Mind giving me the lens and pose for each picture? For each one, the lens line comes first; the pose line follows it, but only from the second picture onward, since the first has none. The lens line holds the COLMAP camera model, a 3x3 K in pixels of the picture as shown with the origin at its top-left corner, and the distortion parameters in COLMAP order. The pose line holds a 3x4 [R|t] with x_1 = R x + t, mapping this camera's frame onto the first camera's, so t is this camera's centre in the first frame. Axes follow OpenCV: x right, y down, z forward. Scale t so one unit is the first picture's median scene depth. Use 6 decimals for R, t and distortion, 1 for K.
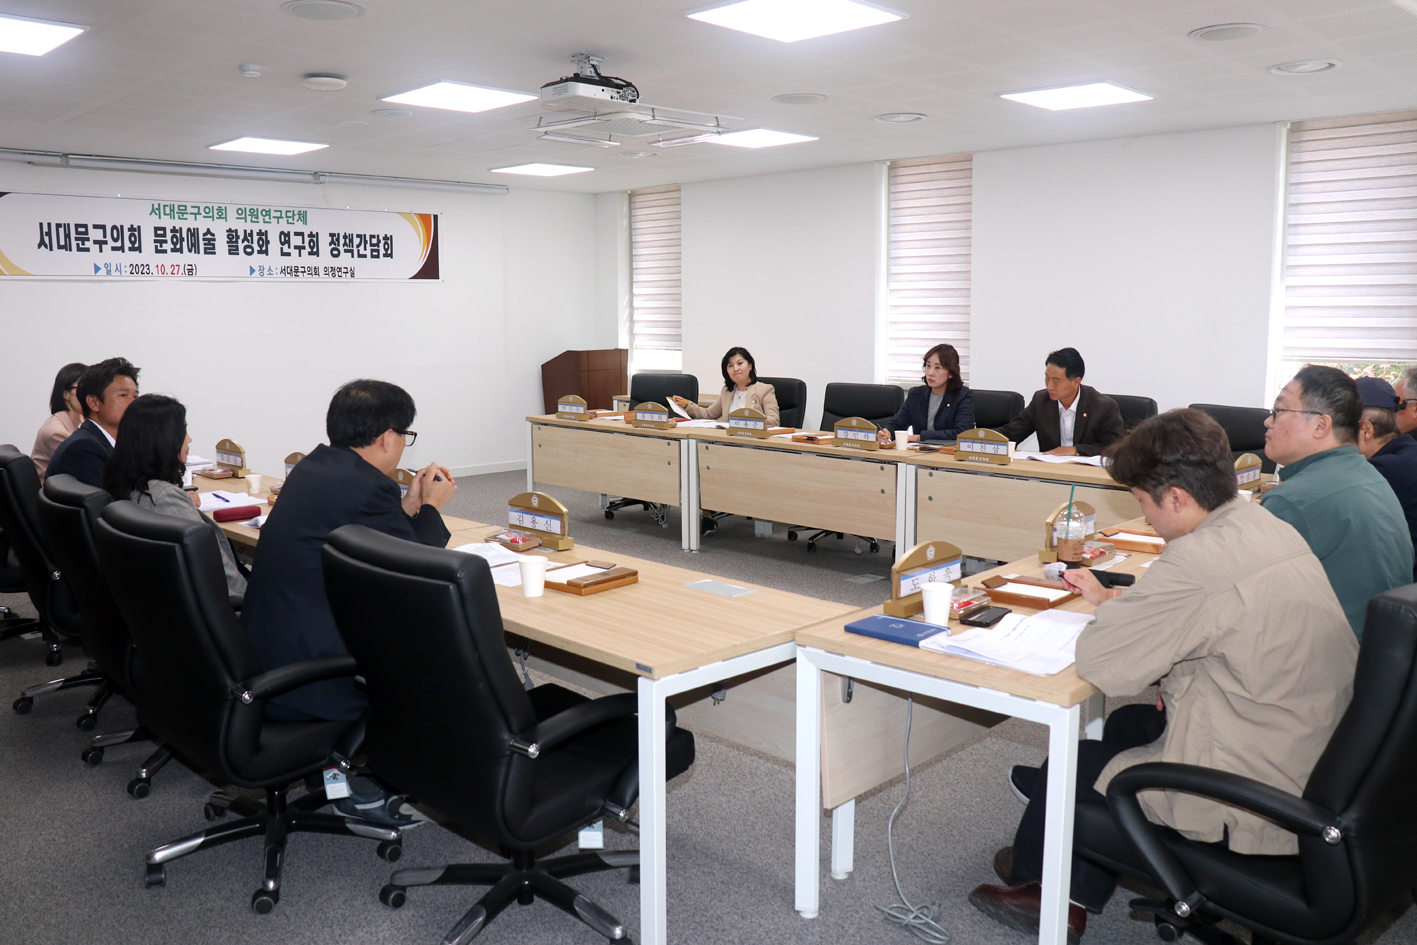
lens RADIAL K [[1168.7, 0, 714.7], [0, 1168.7, 472.3], [0, 0, 1]] dist [-0.116152, 0.073887]
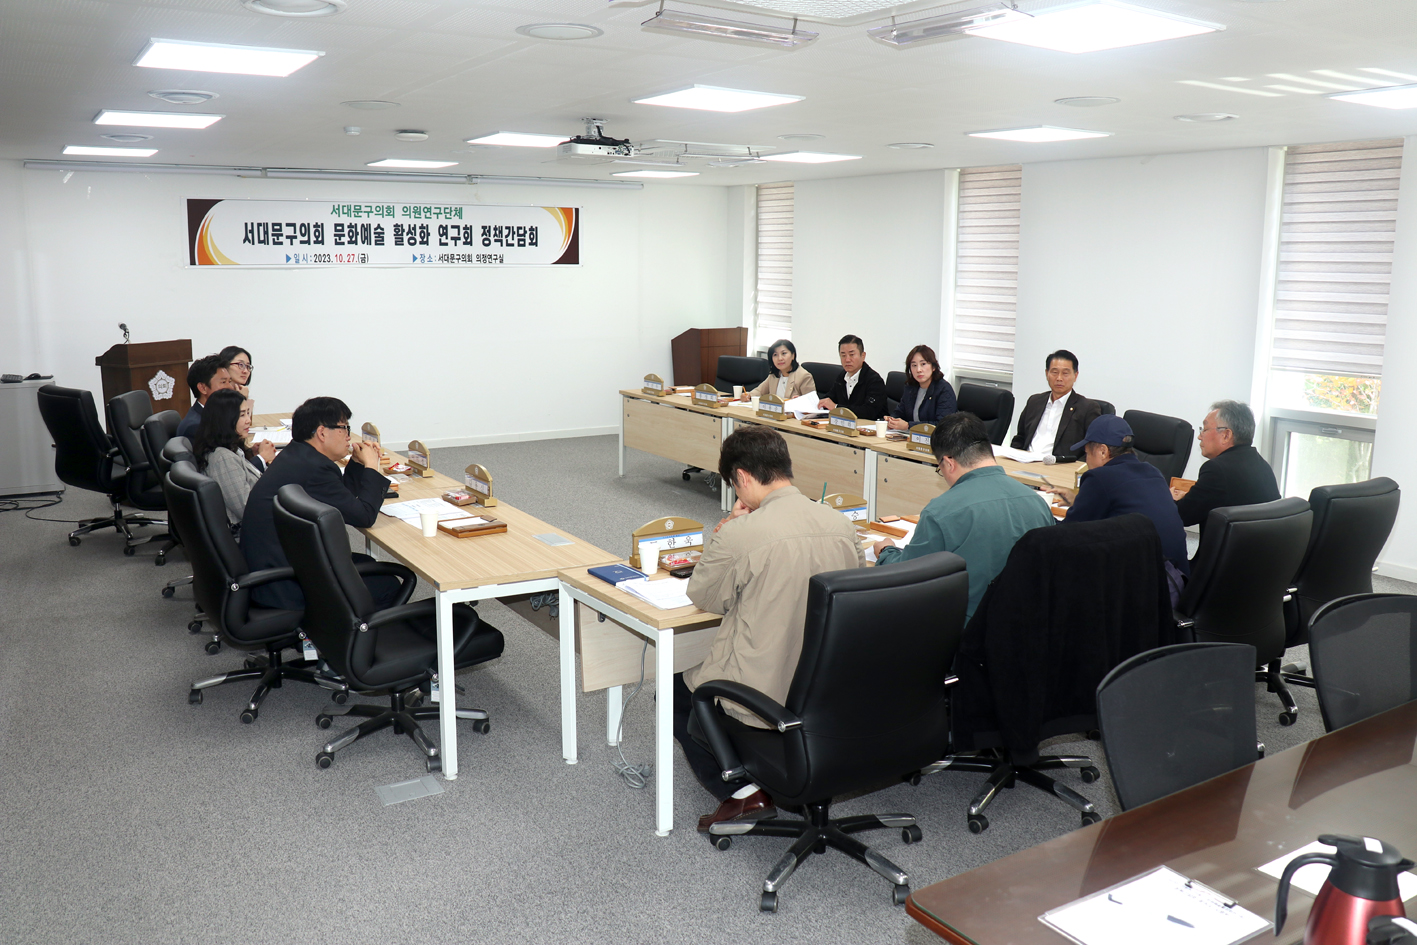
lens RADIAL K [[1168.7, 0, 707.3], [0, 1168.7, 467.2], [0, 0, 1]] dist [-0.116152, 0.073887]
pose [[0.975426, 0.052617, -0.213950, 0.201892], [-0.045126, 0.998190, 0.039752, -0.023200], [0.215655, -0.029121, 0.976035, -0.151622]]
